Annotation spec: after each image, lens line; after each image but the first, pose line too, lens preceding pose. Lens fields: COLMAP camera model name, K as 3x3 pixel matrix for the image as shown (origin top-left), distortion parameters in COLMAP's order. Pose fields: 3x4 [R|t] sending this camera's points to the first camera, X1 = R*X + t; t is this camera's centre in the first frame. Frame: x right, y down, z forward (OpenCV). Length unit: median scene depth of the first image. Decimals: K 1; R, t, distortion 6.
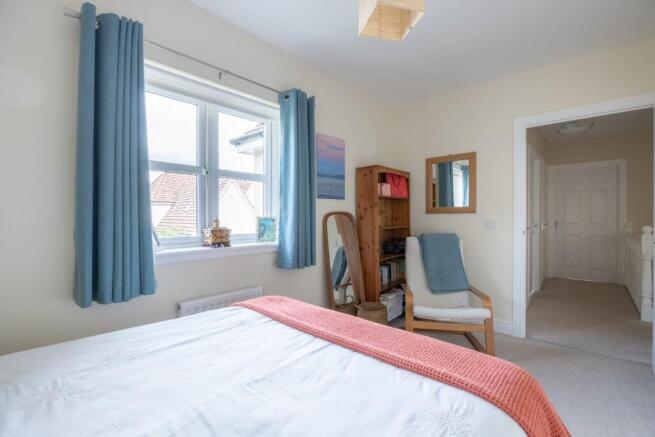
lens RADIAL K [[288.3, 0, 327.5], [0, 288.3, 218.5], [0, 0, 1]] dist [-0.000801, 0.000000]
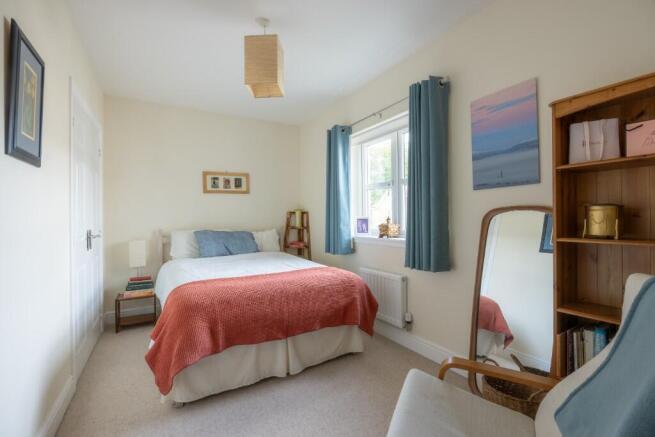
lens RADIAL K [[288.3, 0, 327.5], [0, 288.3, 218.5], [0, 0, 1]] dist [-0.000801, 0.000000]
pose [[-0.284597, 0.014274, -0.958541, 0.781032], [0.004377, 0.999898, 0.013590, -0.008072], [0.958637, -0.000328, -0.284630, 0.843538]]
